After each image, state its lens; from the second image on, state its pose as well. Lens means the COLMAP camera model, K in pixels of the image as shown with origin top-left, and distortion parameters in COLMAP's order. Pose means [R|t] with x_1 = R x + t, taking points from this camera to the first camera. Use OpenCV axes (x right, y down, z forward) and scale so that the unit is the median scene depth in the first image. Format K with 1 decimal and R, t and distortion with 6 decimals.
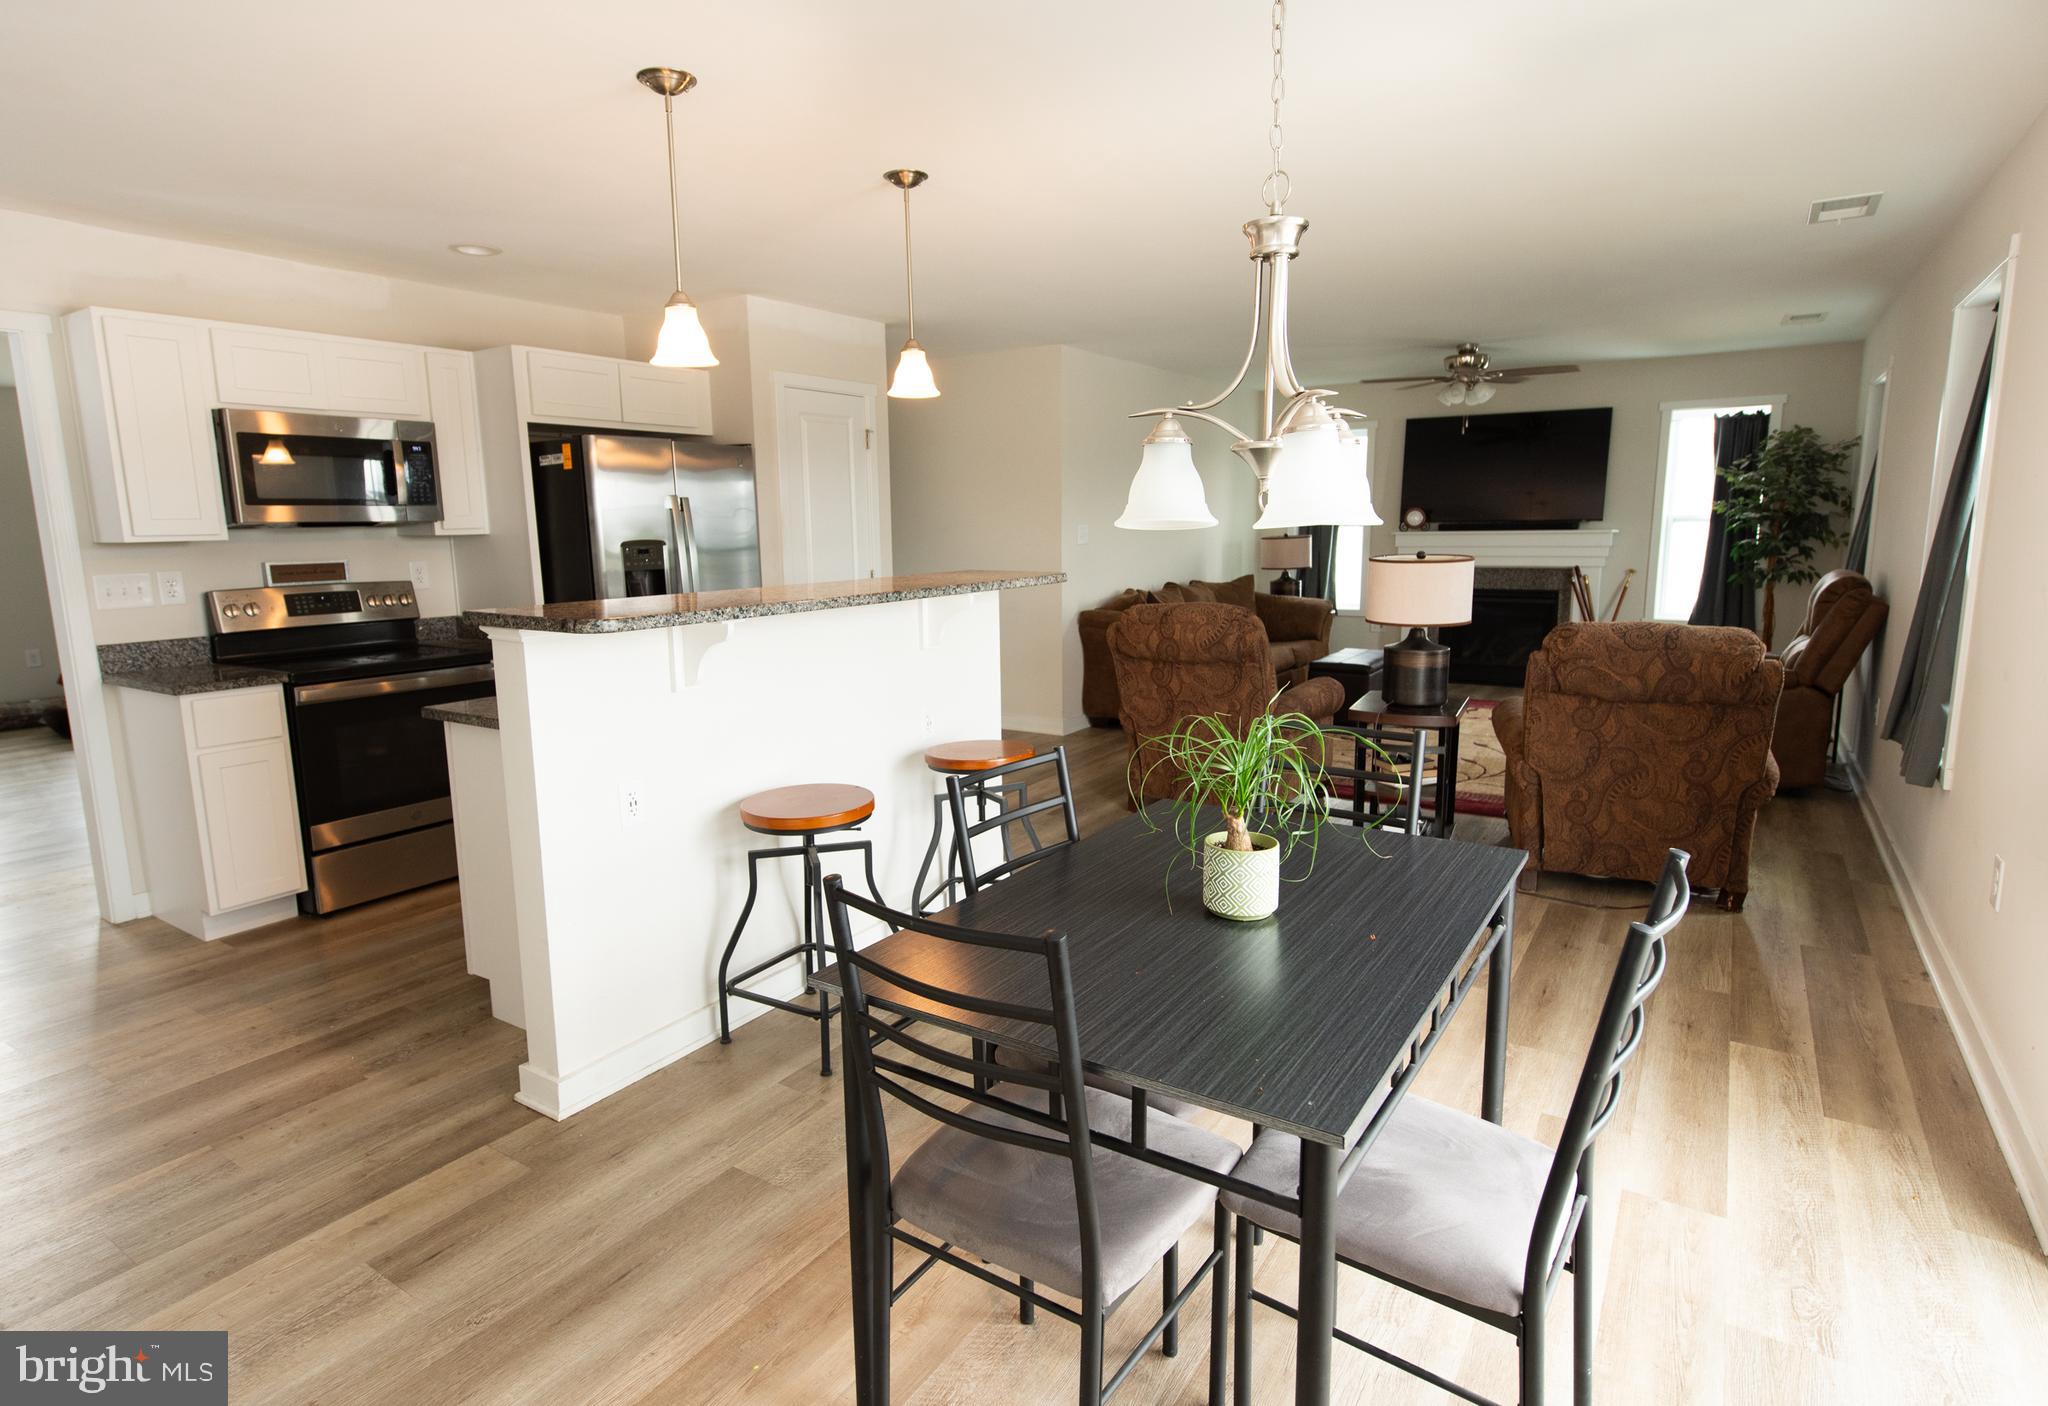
lens RADIAL K [[1098.0, 0, 1024.0], [0, 1098.0, 703.0], [0, 0, 1]] dist [-0.002602, -0.000739]
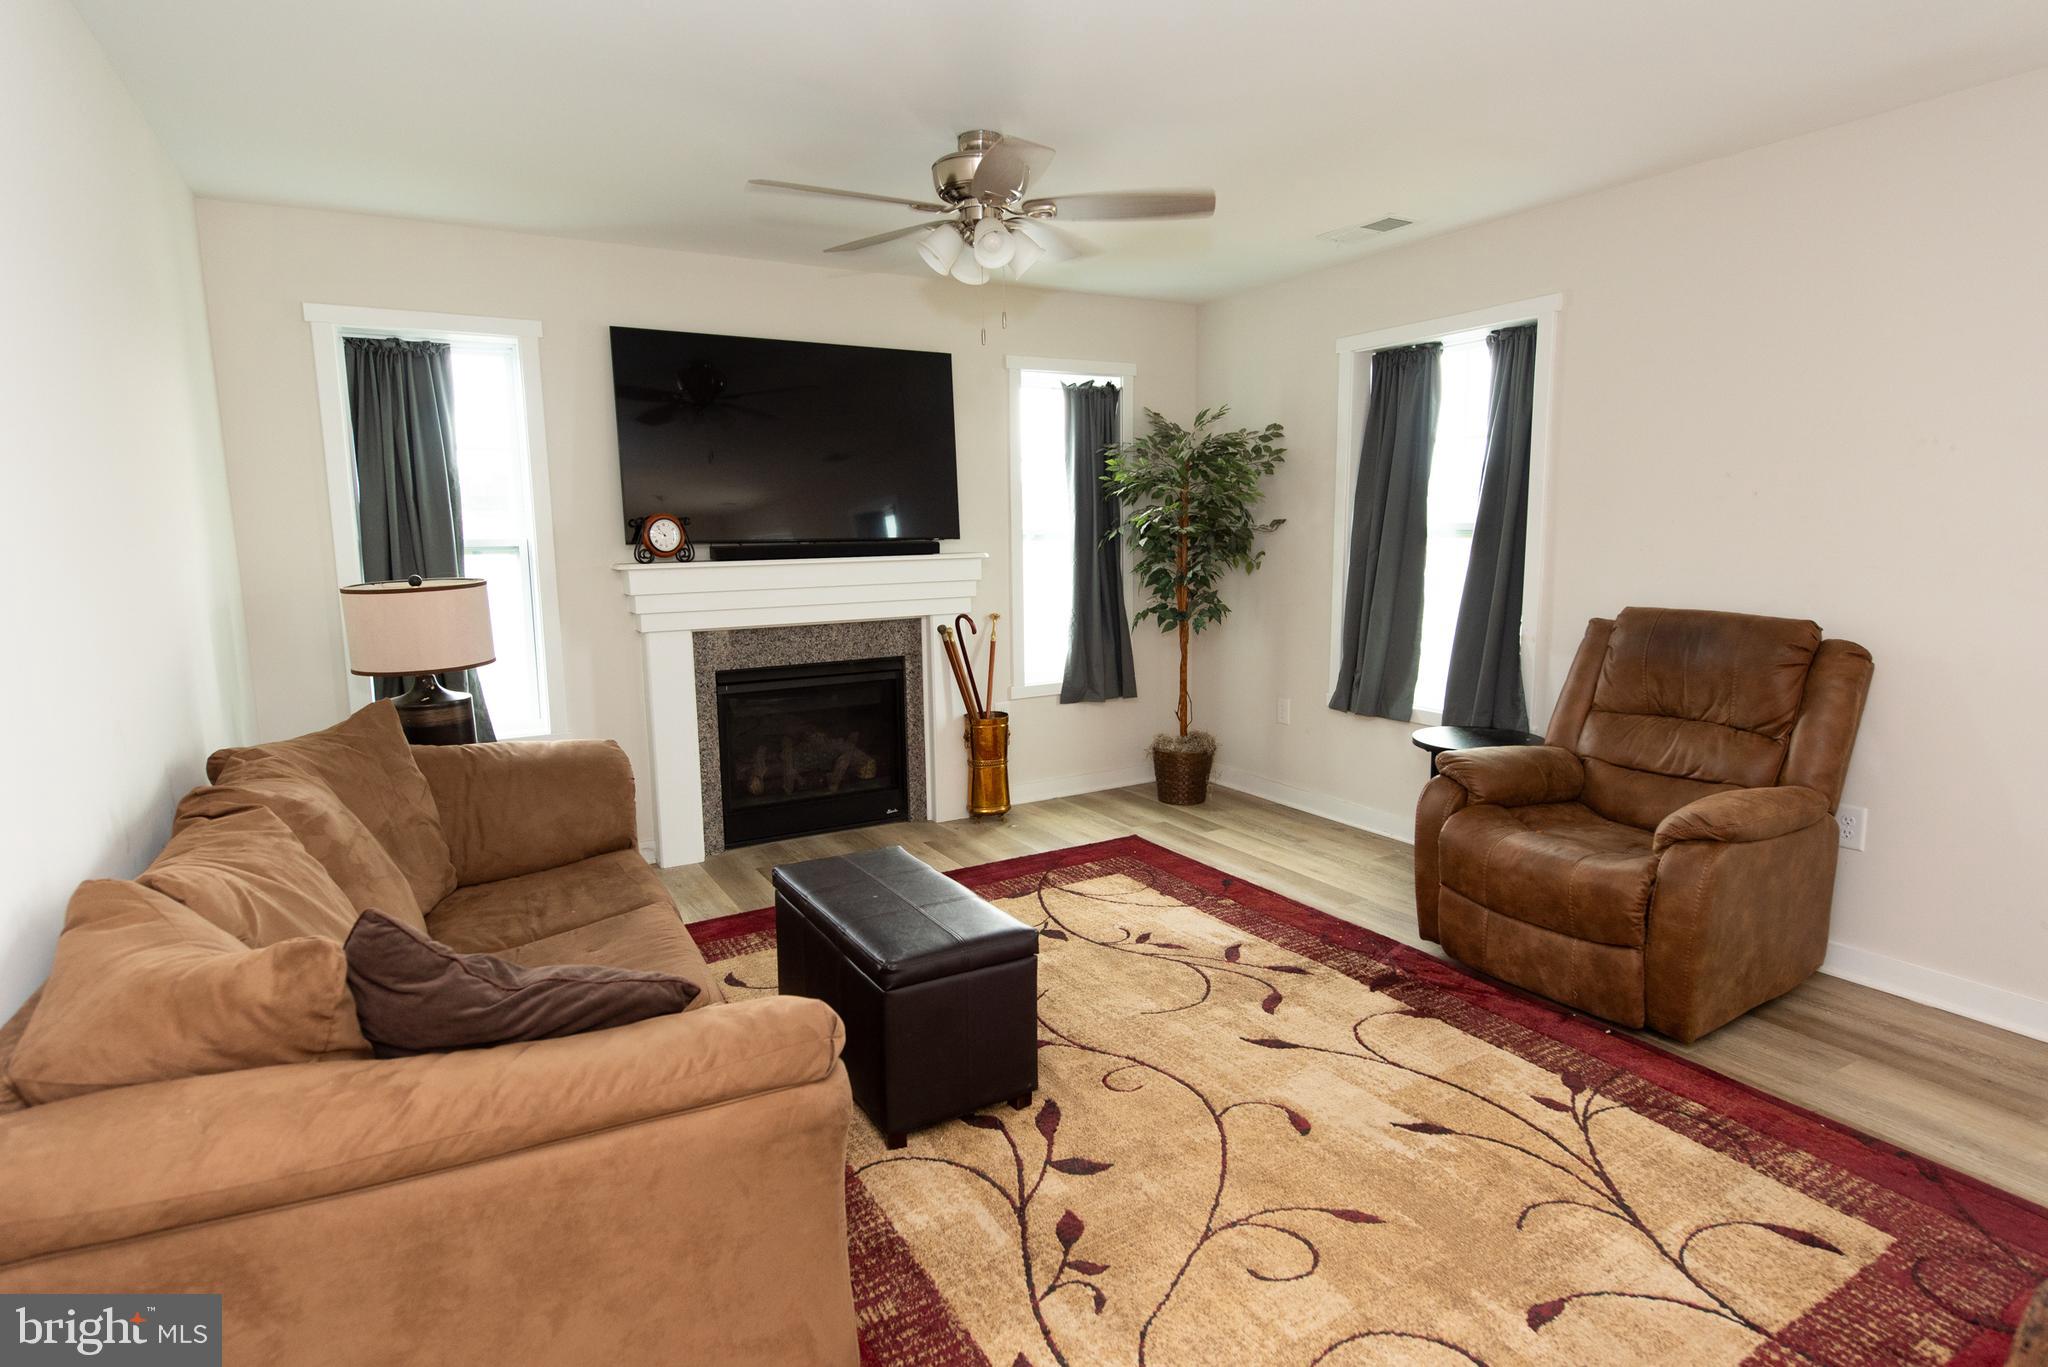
lens RADIAL K [[1090.2, 0, 1024.0], [0, 1090.2, 683.5], [0, 0, 1]] dist [0.031745, -0.000084]
pose [[0.470068, -0.119929, 0.874445, 0.003145], [0.156716, 0.986325, 0.051029, -0.198391], [-0.868606, 0.113052, 0.482434, 1.215925]]
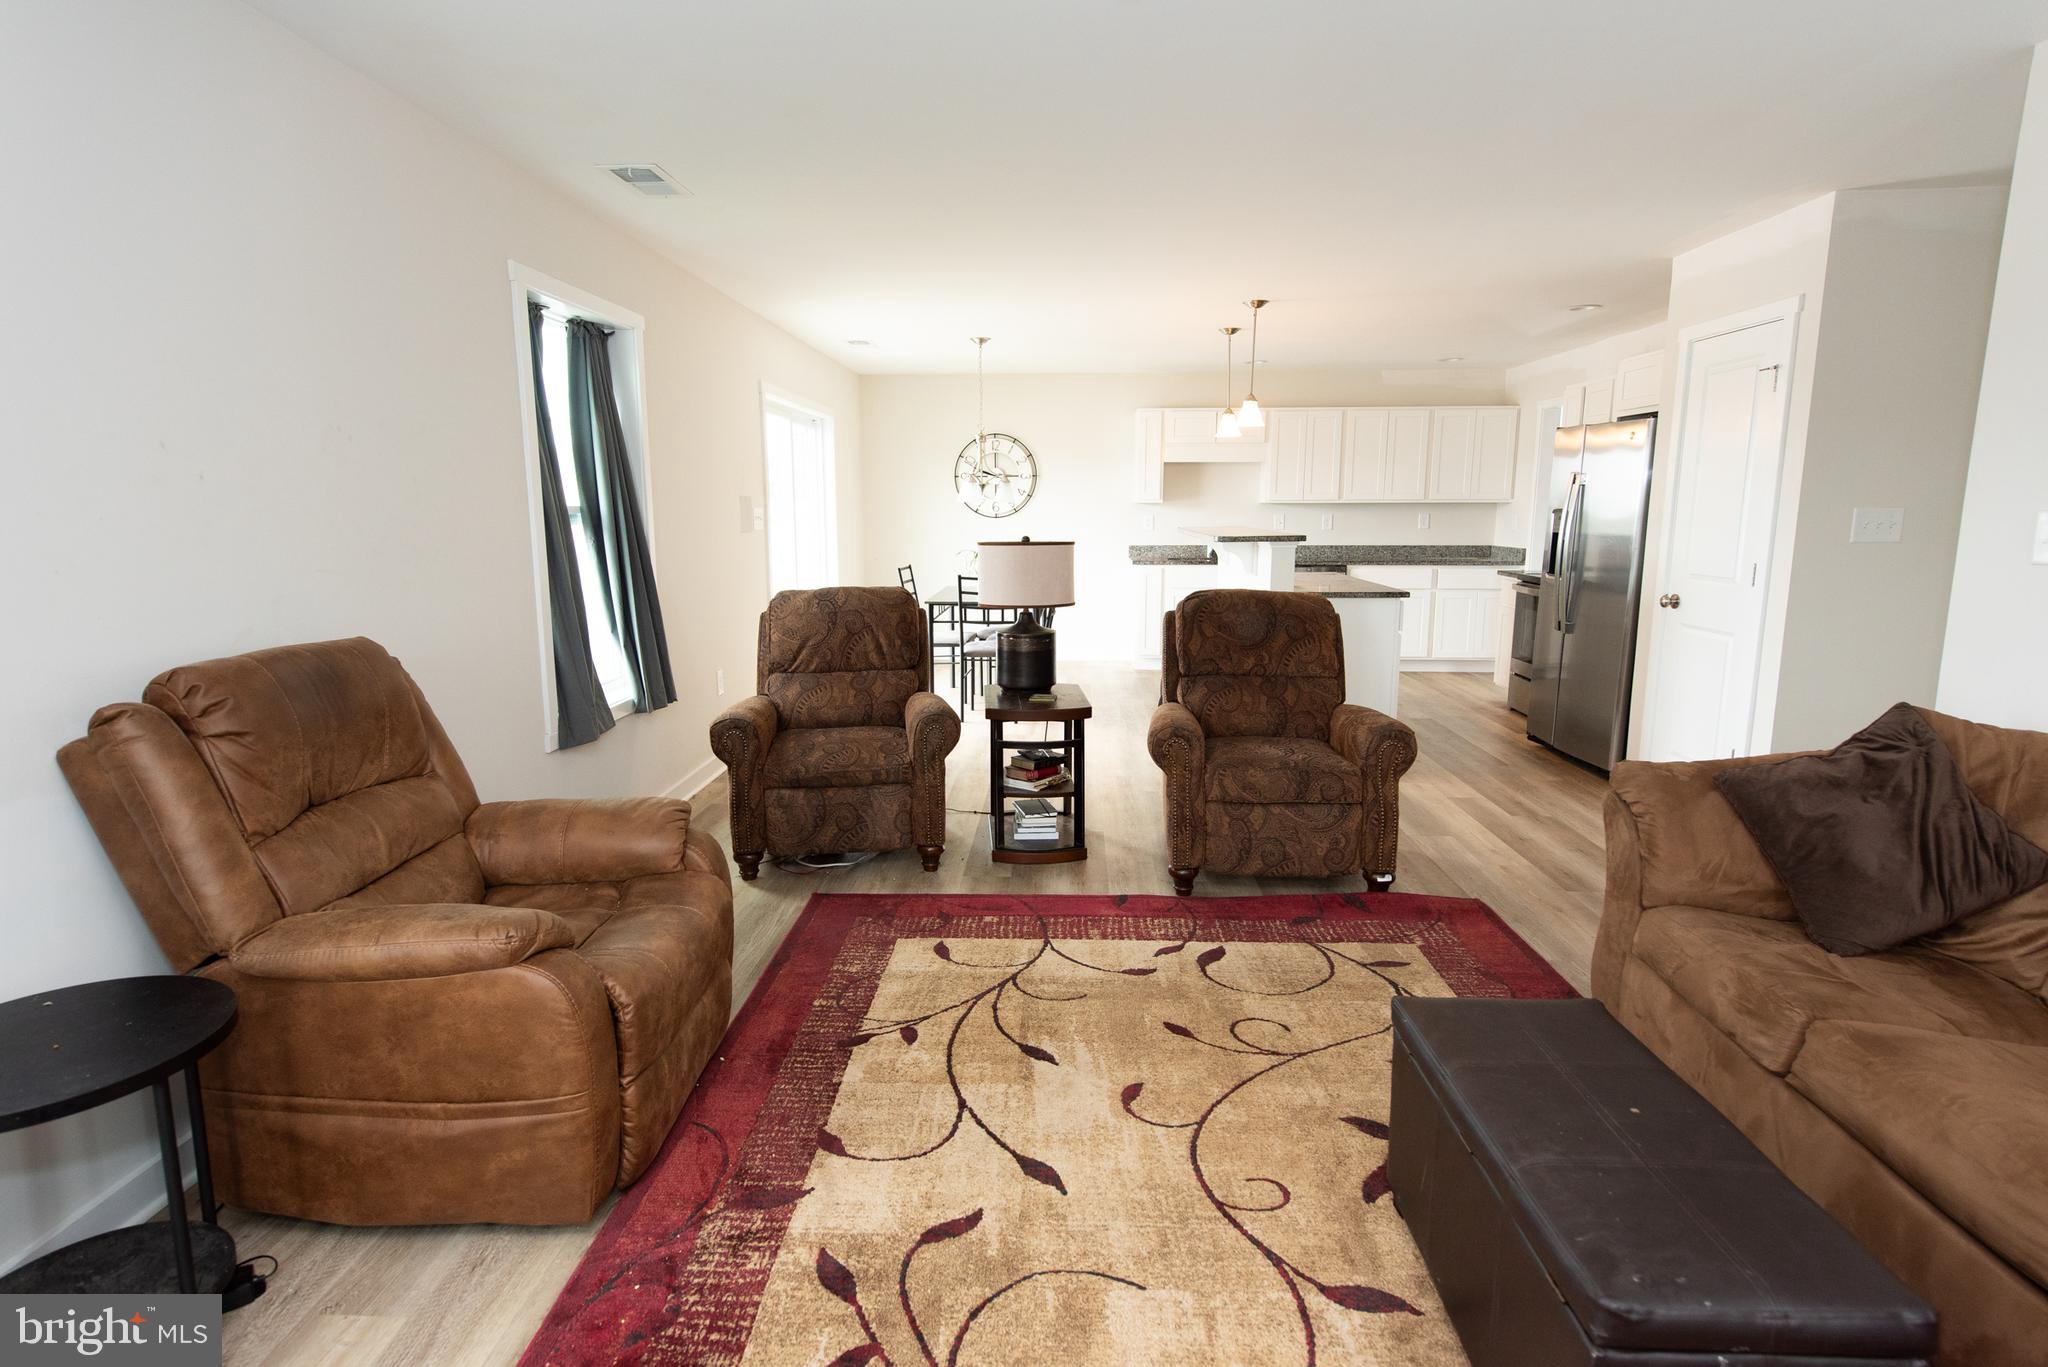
lens RADIAL K [[1090.2, 0, 1024.0], [0, 1090.2, 683.5], [0, 0, 1]] dist [0.031745, -0.000084]
pose [[-0.857256, 0.096110, -0.505840, 0.837274], [-0.076345, 0.947838, 0.309475, -0.299429], [0.509198, 0.303918, -0.805203, 1.748429]]
